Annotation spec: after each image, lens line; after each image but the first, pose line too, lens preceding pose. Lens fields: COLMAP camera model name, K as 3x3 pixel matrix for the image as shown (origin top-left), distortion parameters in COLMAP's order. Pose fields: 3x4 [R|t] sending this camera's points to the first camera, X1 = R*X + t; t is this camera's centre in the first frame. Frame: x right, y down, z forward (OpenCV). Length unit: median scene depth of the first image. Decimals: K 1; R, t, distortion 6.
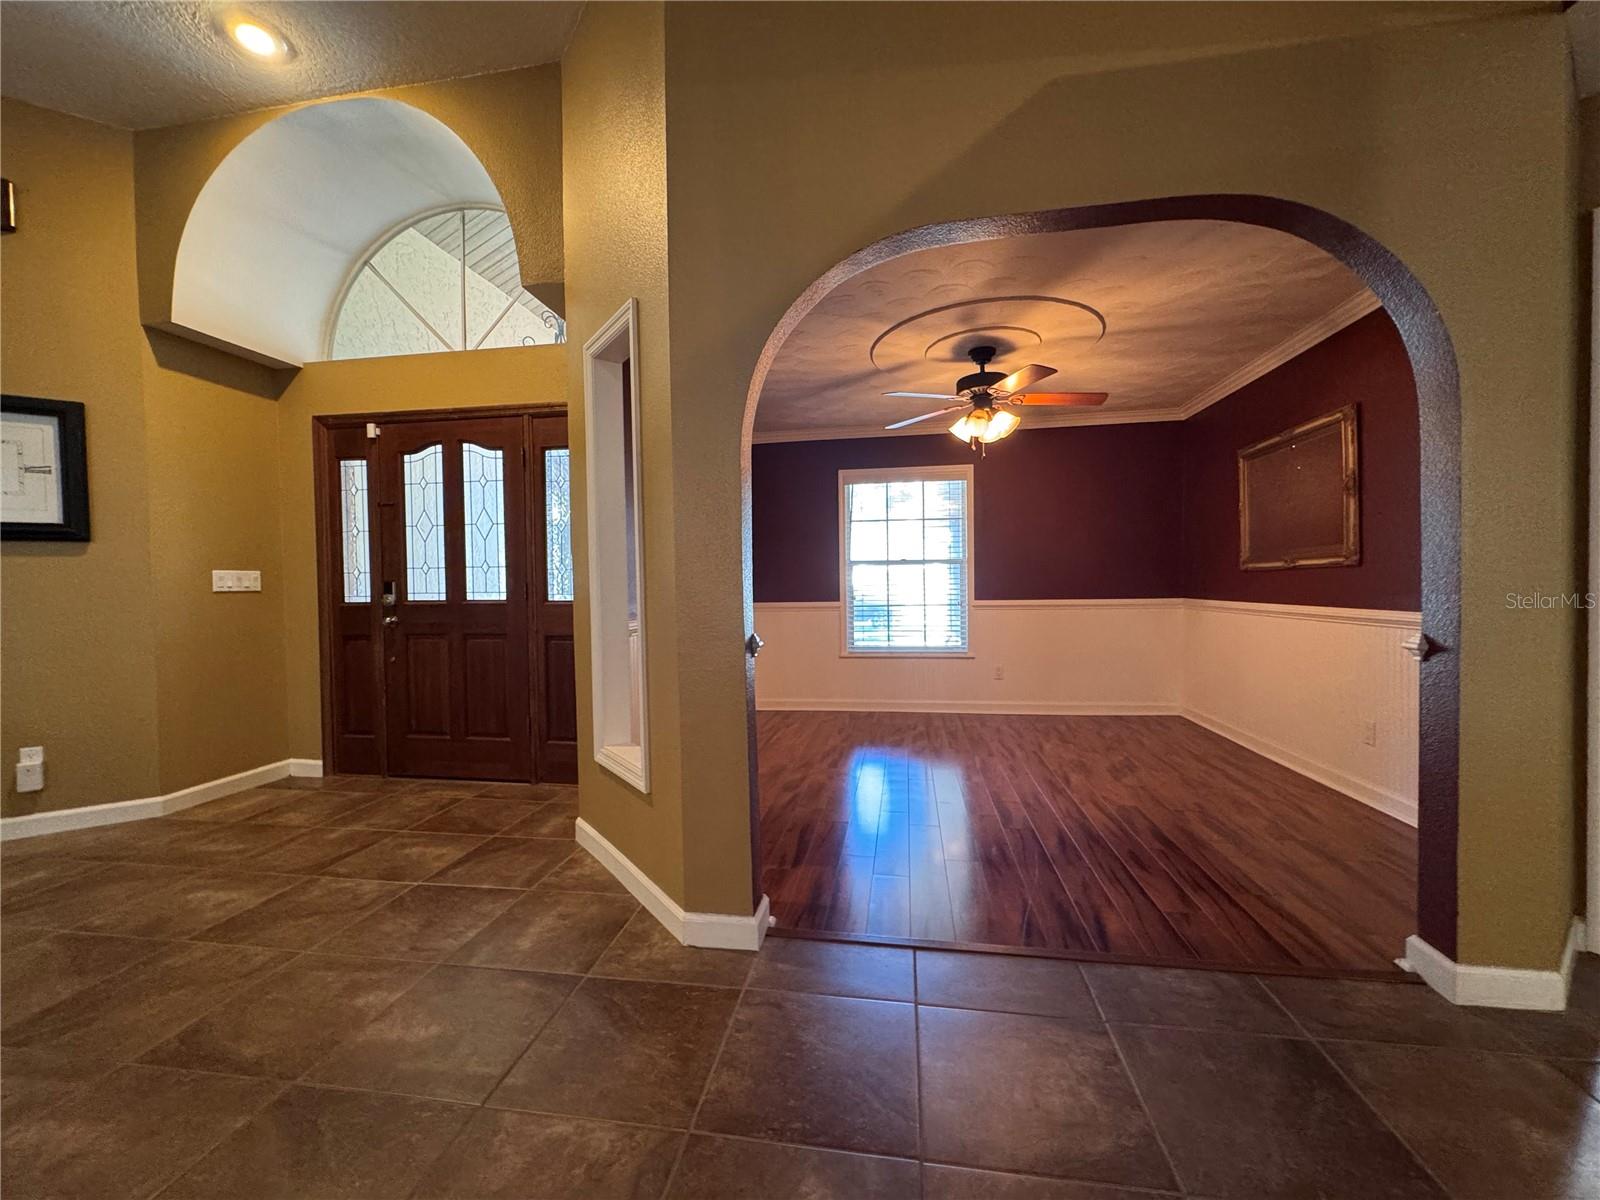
lens RADIAL K [[639.9, 0, 797.7], [0, 639.9, 597.7], [0, 0, 1]] dist [-0.000965, 0.000181]
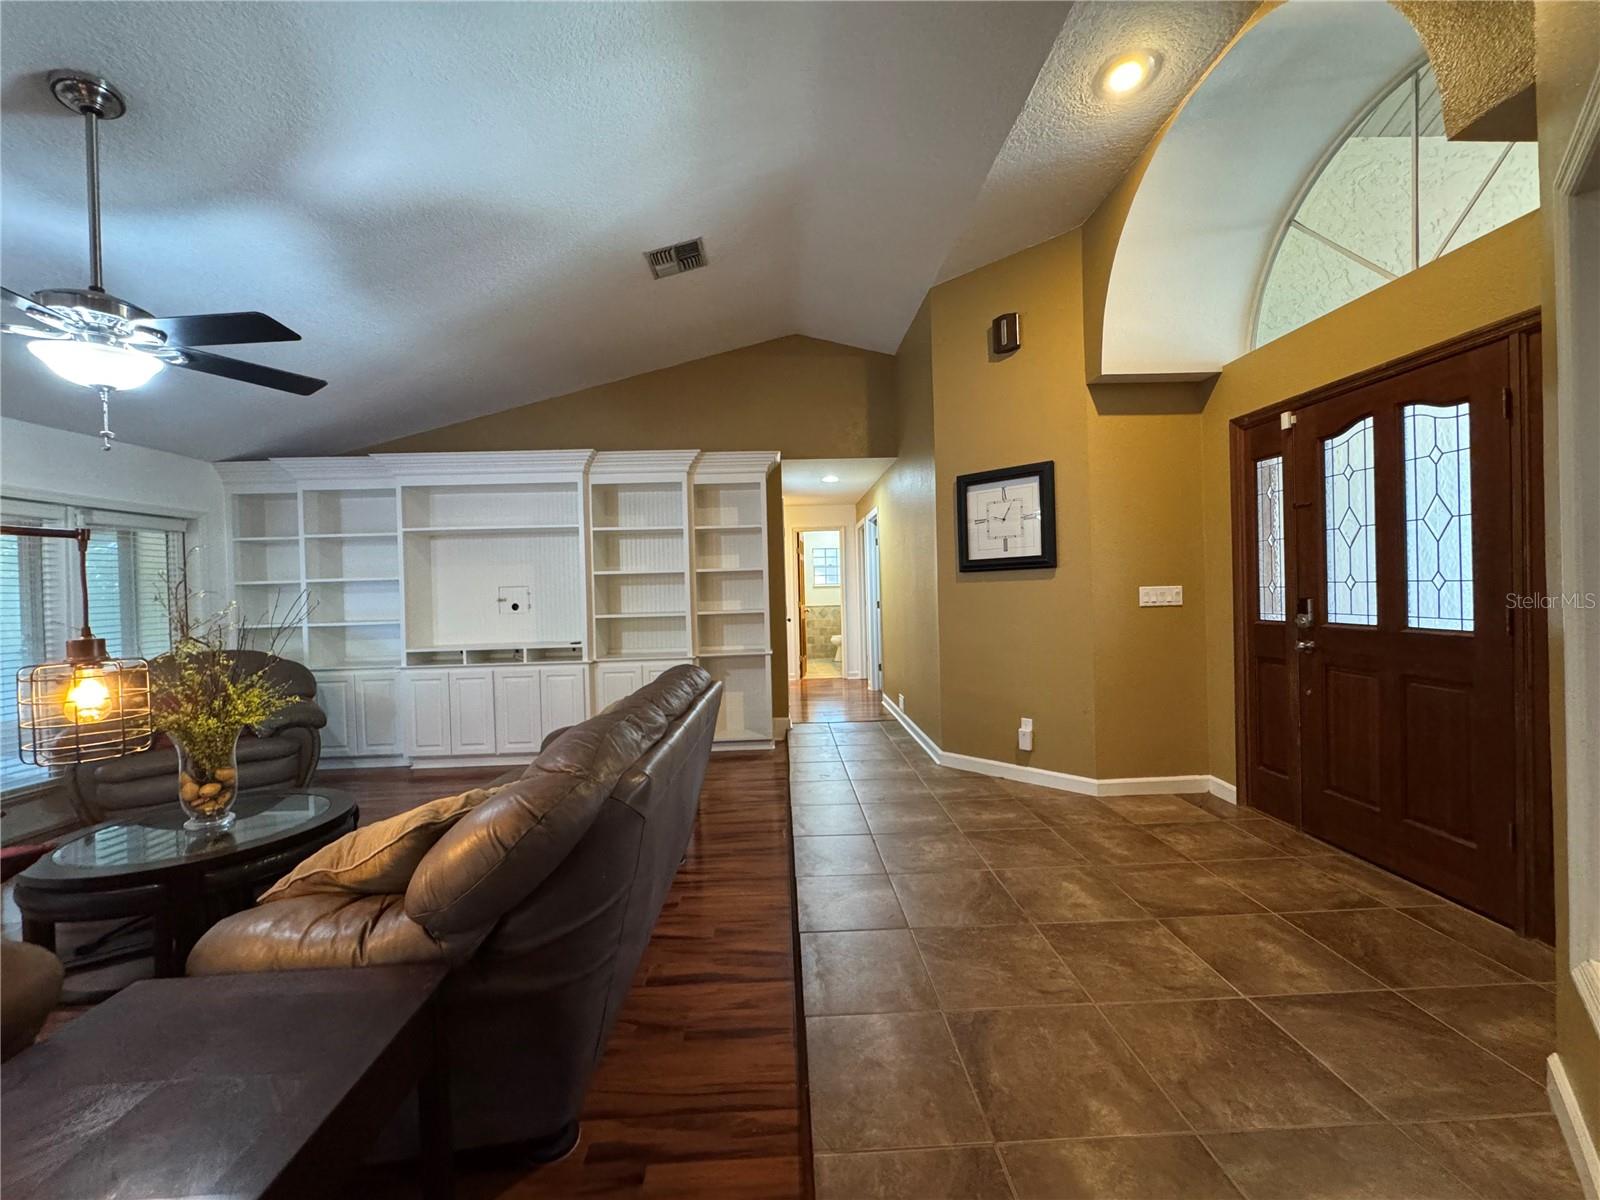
lens RADIAL K [[639.9, 0, 799.8], [0, 639.9, 597.2], [0, 0, 1]] dist [-0.000965, 0.000181]
pose [[0.195230, 0.019647, -0.980561, 0.046580], [0.003026, 0.999783, 0.020635, -0.046904], [0.980753, -0.006996, 0.195128, 0.202410]]
